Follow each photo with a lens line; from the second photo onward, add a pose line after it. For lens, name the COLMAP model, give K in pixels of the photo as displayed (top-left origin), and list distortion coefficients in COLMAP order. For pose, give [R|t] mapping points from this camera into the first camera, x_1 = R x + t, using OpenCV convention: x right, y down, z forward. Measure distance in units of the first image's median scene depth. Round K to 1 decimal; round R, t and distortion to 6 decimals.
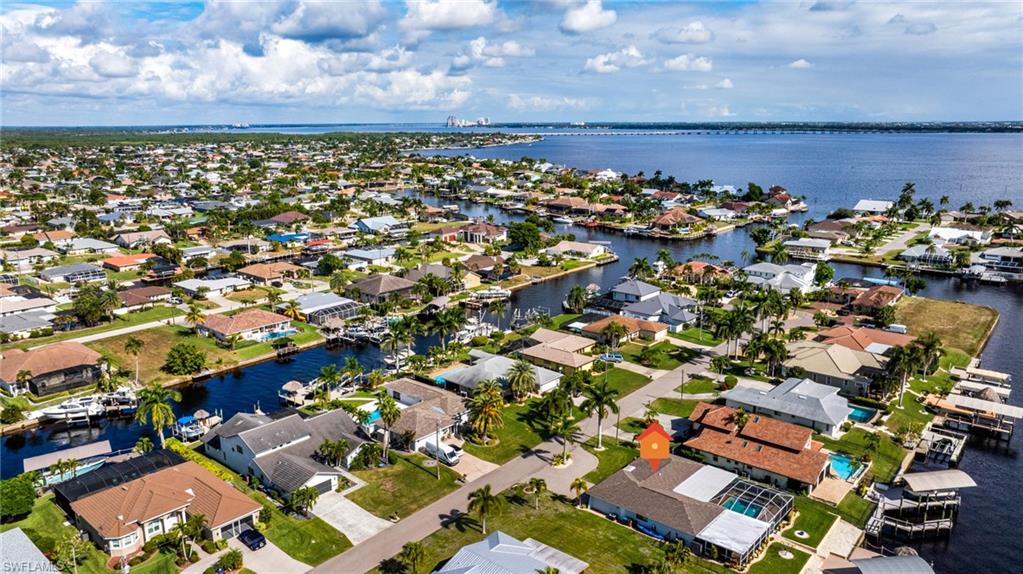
lens RADIAL K [[728.5, 0, 511.5], [0, 728.5, 287.0], [0, 0, 1]] dist [-0.016953, 0.003568]
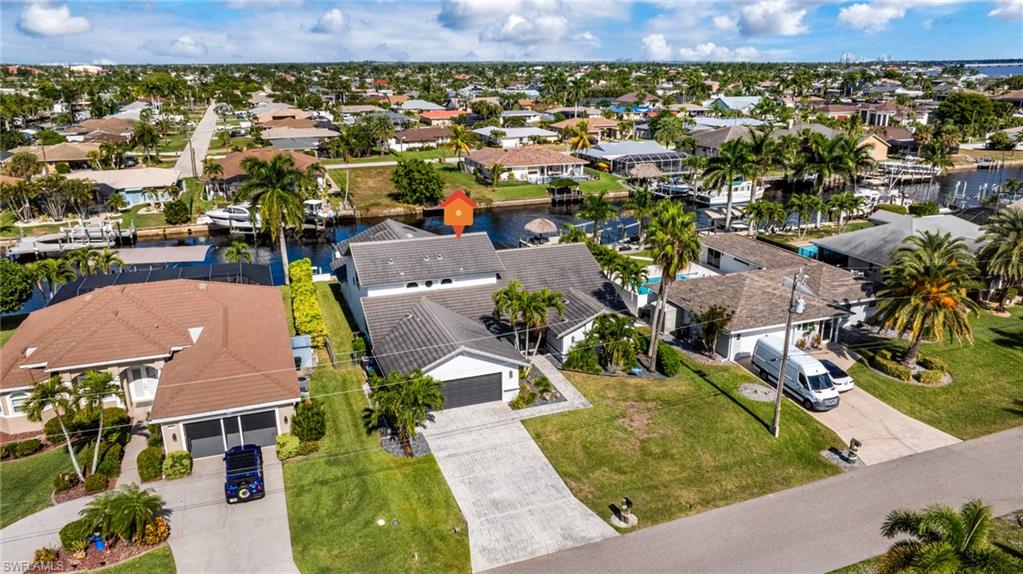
lens RADIAL K [[728.5, 0, 511.5], [0, 728.5, 287.0], [0, 0, 1]] dist [-0.016953, 0.003568]
pose [[0.879549, 0.145495, -0.453018, -0.050716], [-0.107592, 0.988257, 0.108502, 0.134021], [0.463485, -0.046692, 0.884874, 0.503364]]
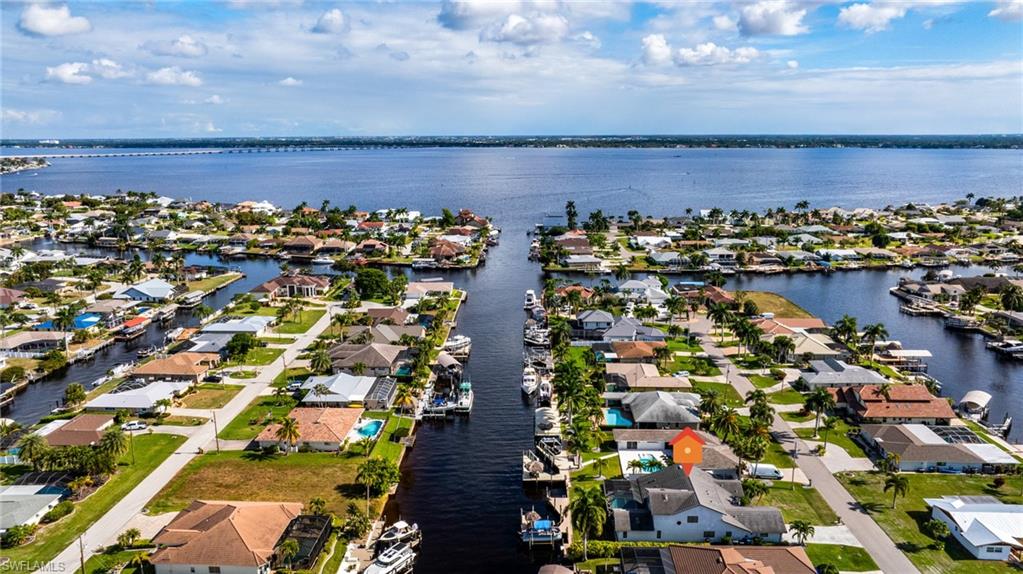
lens RADIAL K [[728.5, 0, 511.5], [0, 728.5, 287.0], [0, 0, 1]] dist [-0.016953, 0.003568]
pose [[0.781512, -0.129245, 0.610356, -0.955026], [0.140762, 0.989609, 0.029319, -0.146531], [-0.607804, 0.063001, 0.791584, 0.238620]]
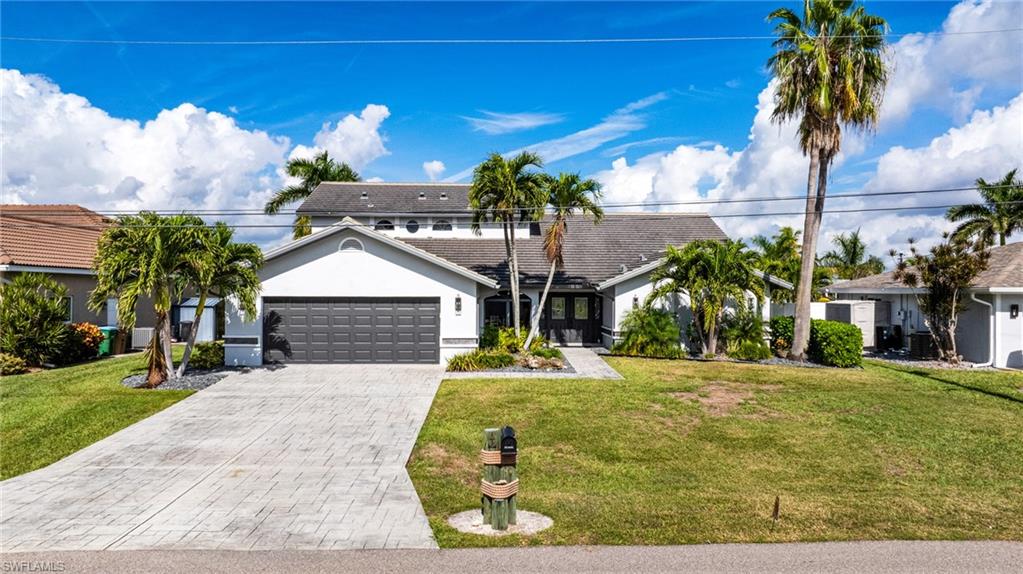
lens RADIAL K [[728.5, 0, 511.5], [0, 728.5, 287.0], [0, 0, 1]] dist [-0.016953, 0.003568]
pose [[0.679842, 0.004353, -0.733345, -0.070042], [-0.166608, 0.974751, -0.148666, 0.224923], [0.714182, 0.223251, 0.663403, 0.691342]]
